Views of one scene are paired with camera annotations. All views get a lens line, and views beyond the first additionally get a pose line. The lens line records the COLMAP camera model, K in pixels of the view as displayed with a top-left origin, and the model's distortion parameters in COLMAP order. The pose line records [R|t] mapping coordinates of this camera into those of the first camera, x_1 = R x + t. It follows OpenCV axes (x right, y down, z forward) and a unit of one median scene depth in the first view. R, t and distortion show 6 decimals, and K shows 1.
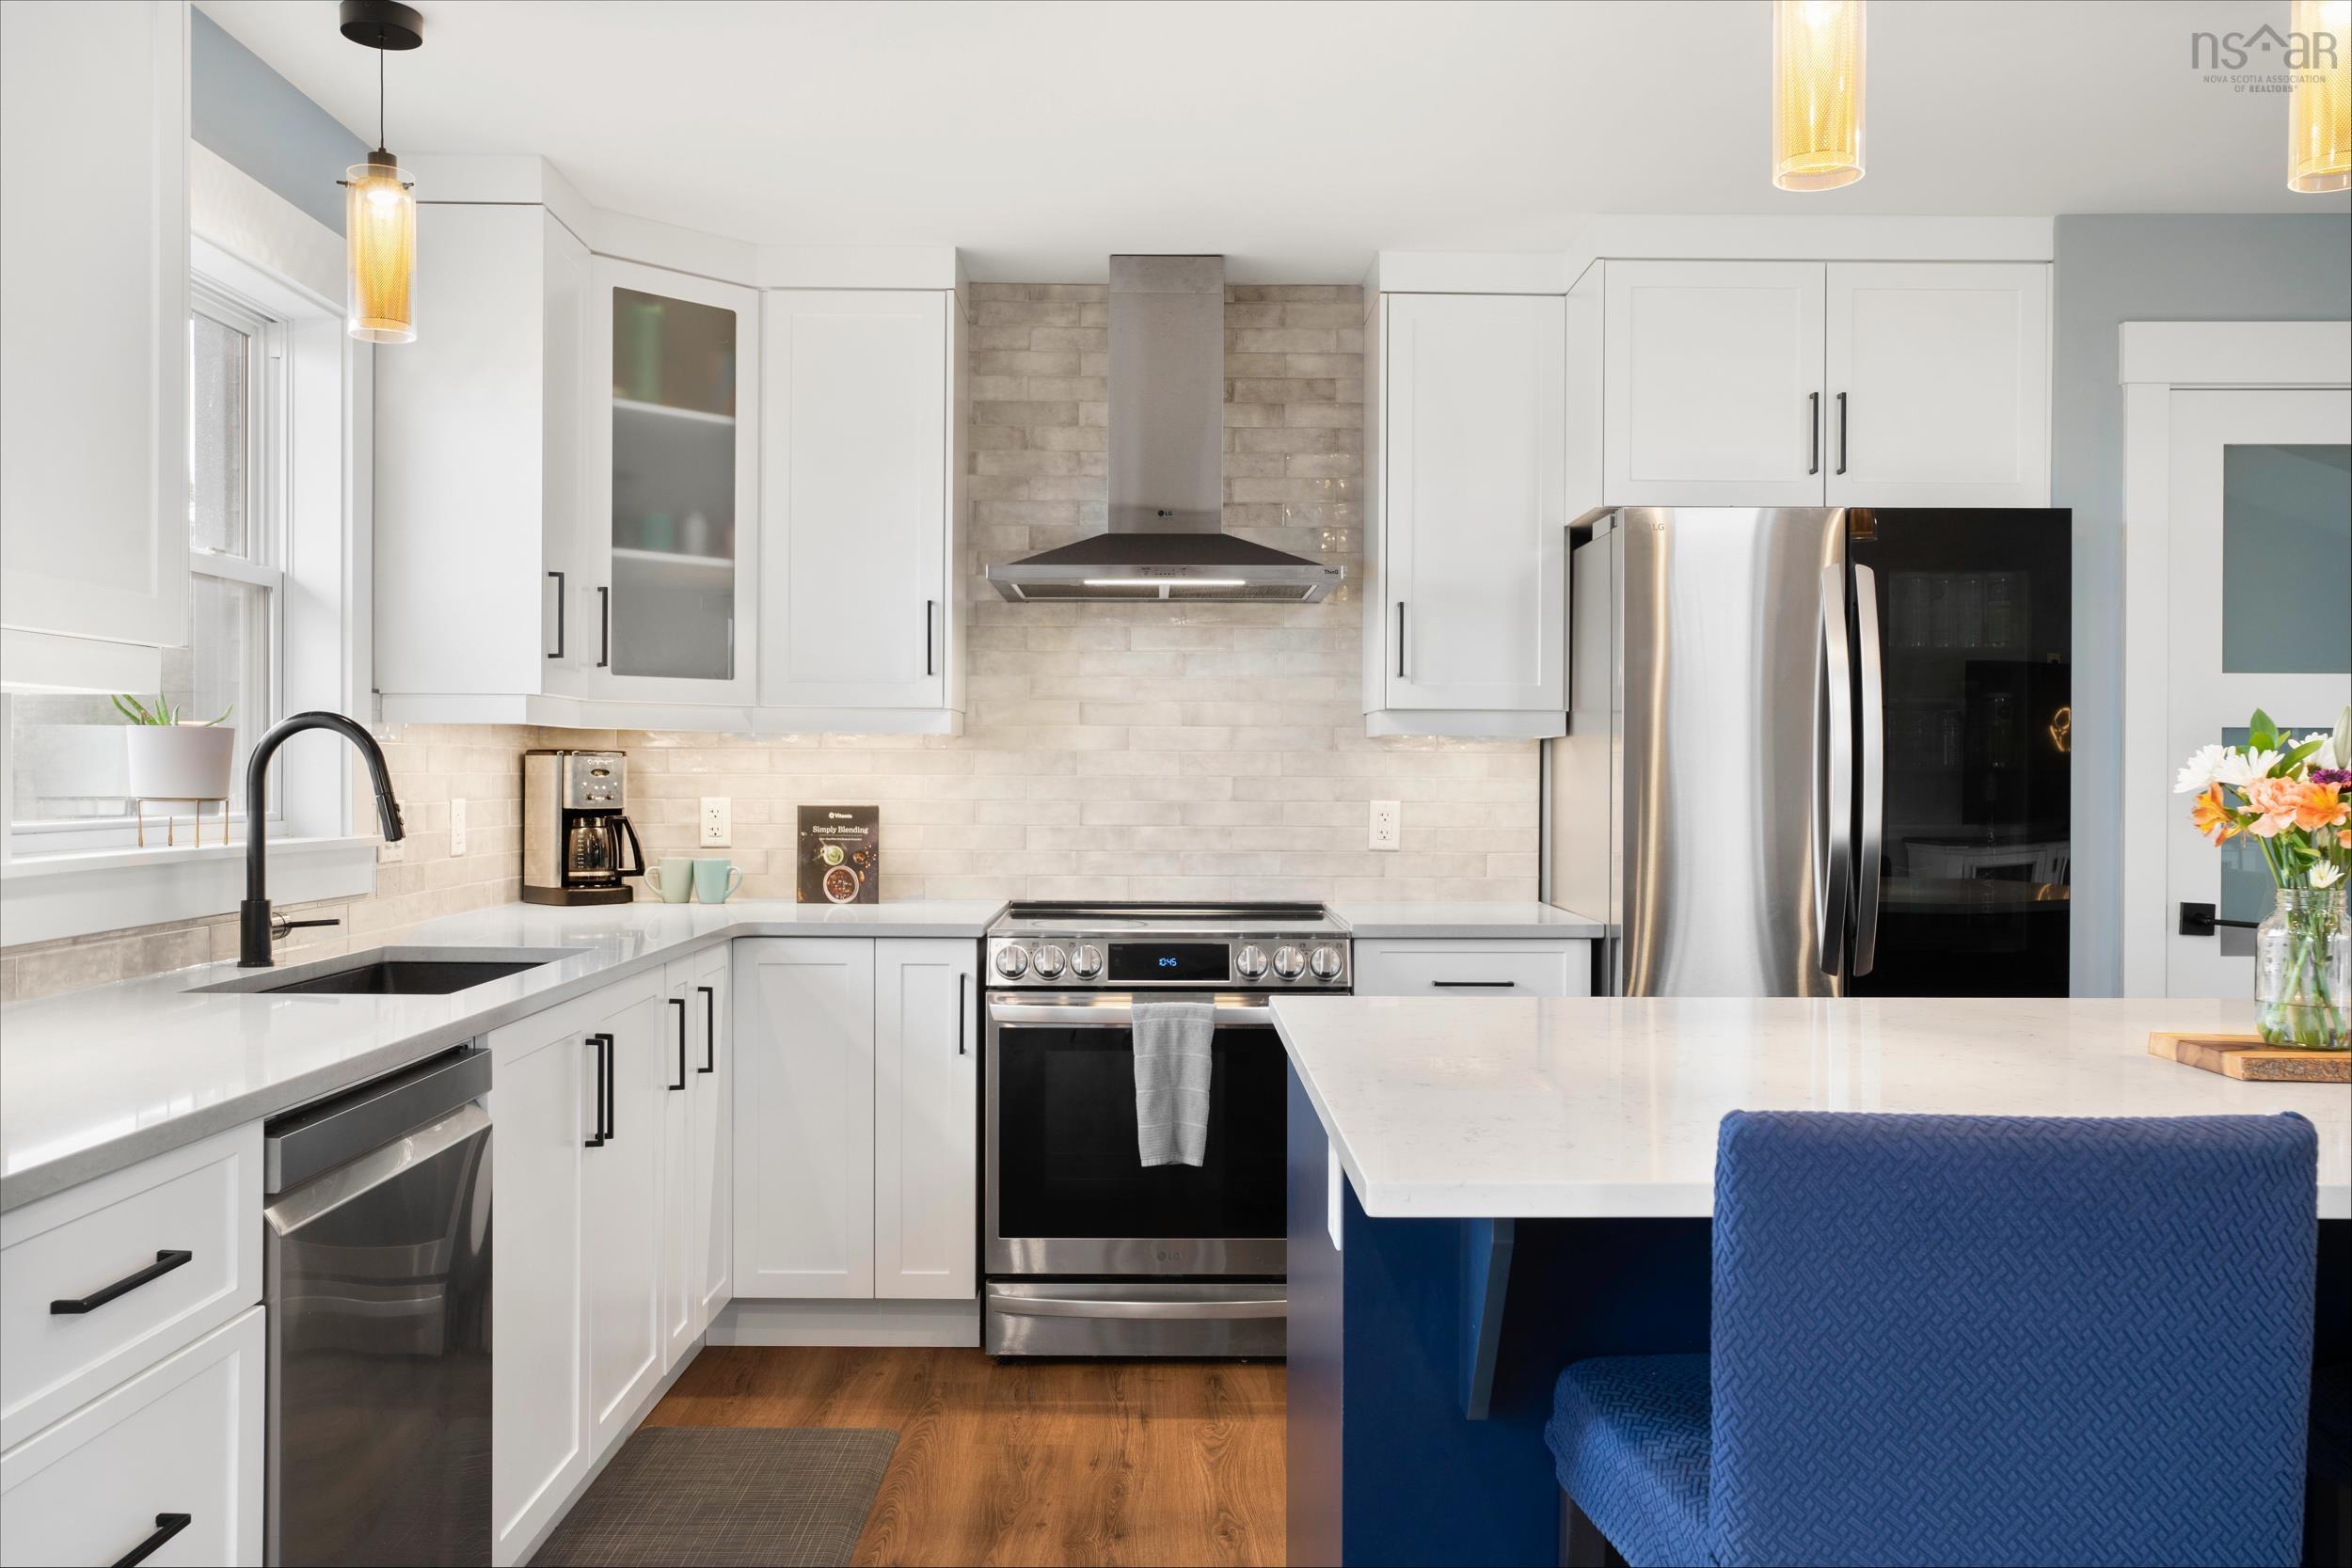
lens RADIAL K [[1866.8, 0, 1172.6], [0, 1866.8, 780.7], [0, 0, 1]] dist [-0.021692, 0.008255]
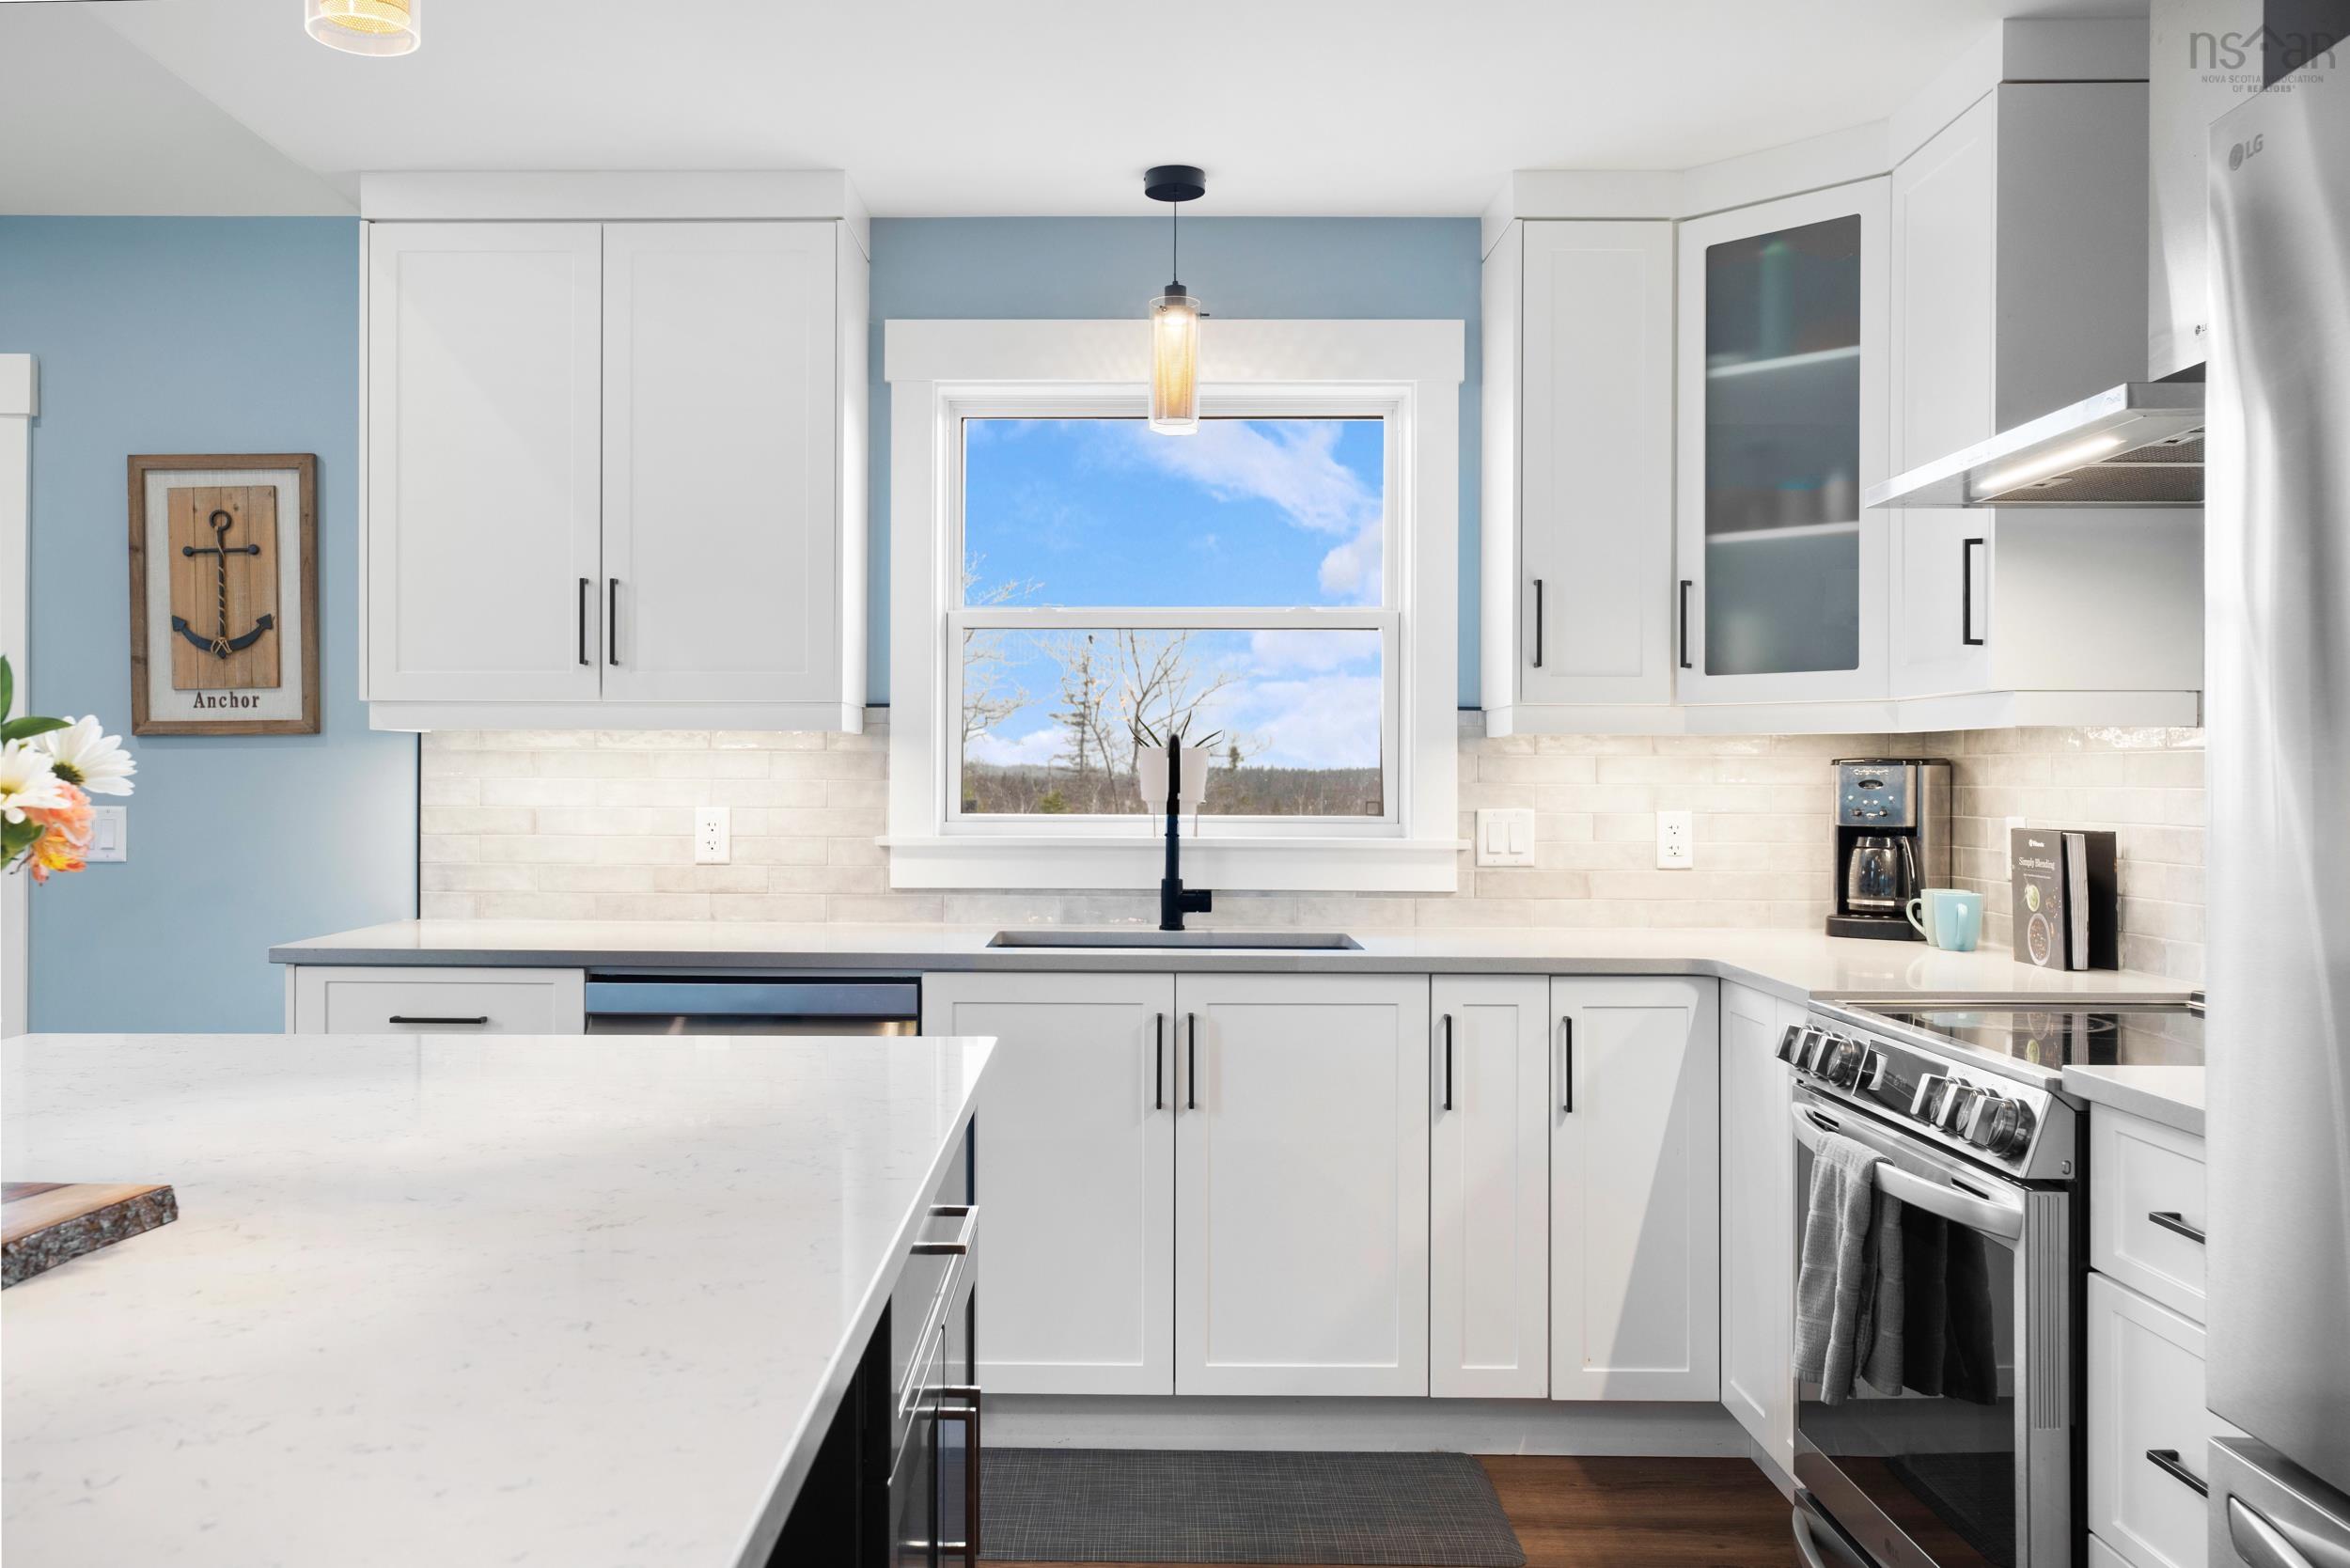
lens RADIAL K [[1865.5, 0, 1097.1], [0, 1865.5, 793.7], [0, 0, 1]] dist [-0.021692, 0.008255]
pose [[-0.026620, 0.004600, -0.999635, 0.598326], [-0.009266, 0.999945, 0.004848, -0.001300], [0.999603, 0.009392, -0.026576, 0.712459]]
